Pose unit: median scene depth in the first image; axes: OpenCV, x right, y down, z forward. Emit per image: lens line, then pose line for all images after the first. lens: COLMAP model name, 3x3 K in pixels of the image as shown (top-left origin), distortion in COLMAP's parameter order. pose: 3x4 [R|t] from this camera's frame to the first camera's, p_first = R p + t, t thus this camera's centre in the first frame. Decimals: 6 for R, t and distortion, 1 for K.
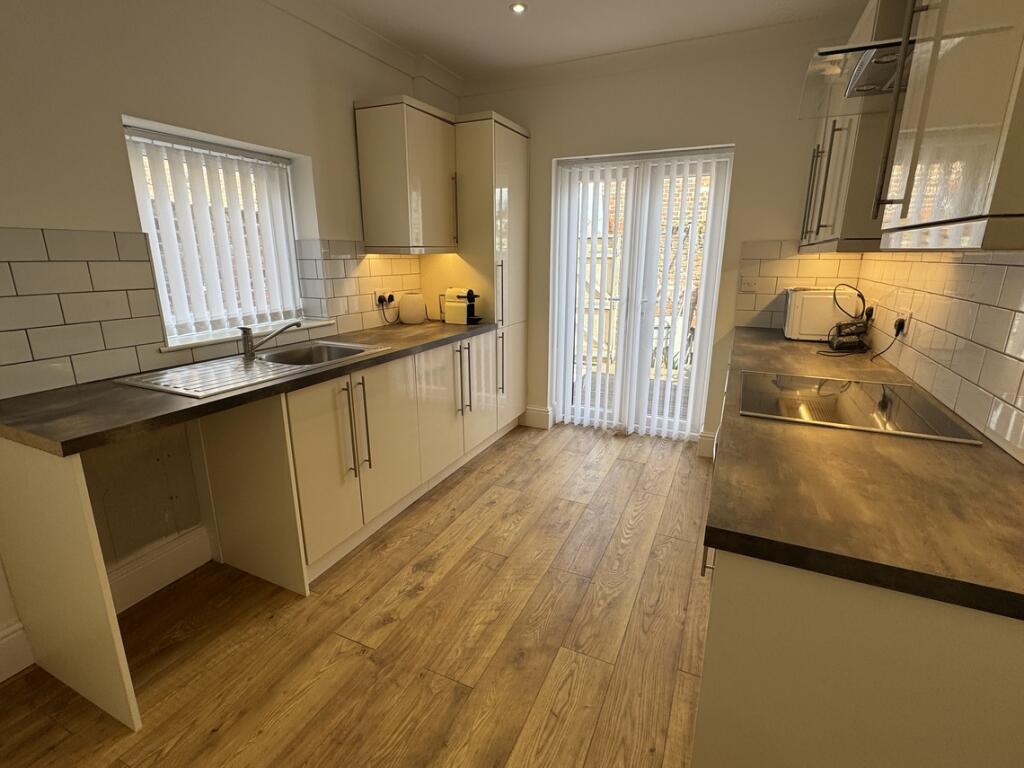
lens RADIAL K [[486.9, 0, 510.2], [0, 486.9, 383.8], [0, 0, 1]] dist [0.001294, 0.000735]
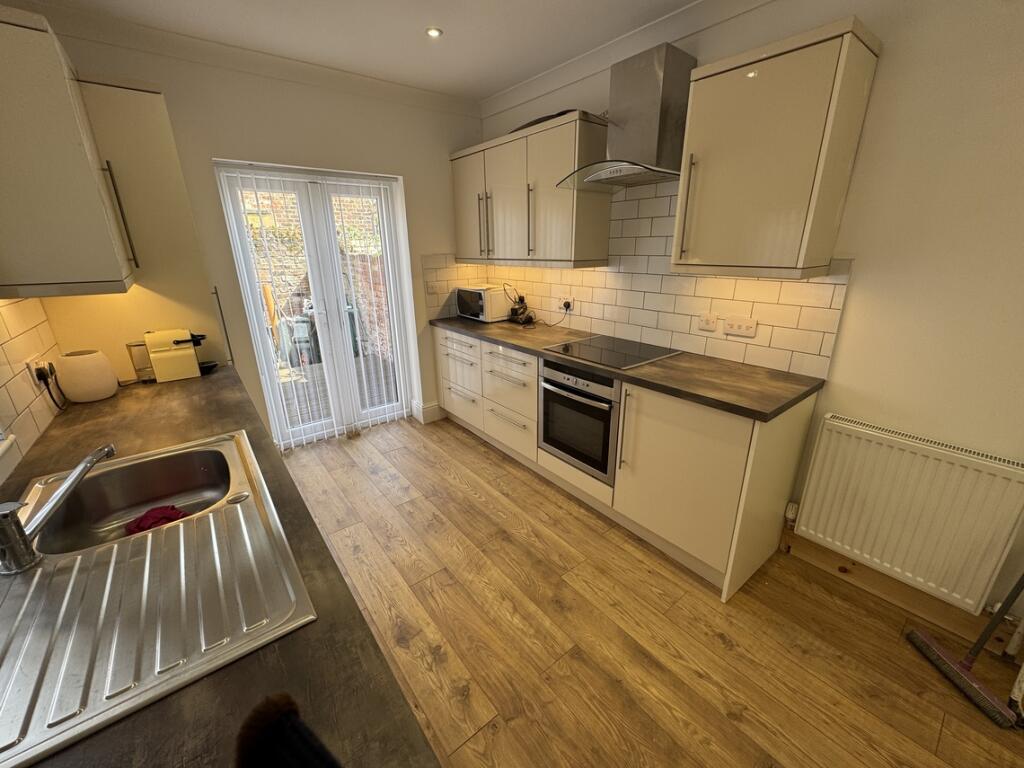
lens RADIAL K [[408.5, 0, 511.8], [0, 408.5, 382.3], [0, 0, 1]] dist [-0.000080, 0.000261]
pose [[0.445098, -0.291150, 0.846829, -0.672719], [0.241065, 0.949716, 0.199819, -0.199902], [-0.862424, 0.115202, 0.492903, 0.453626]]
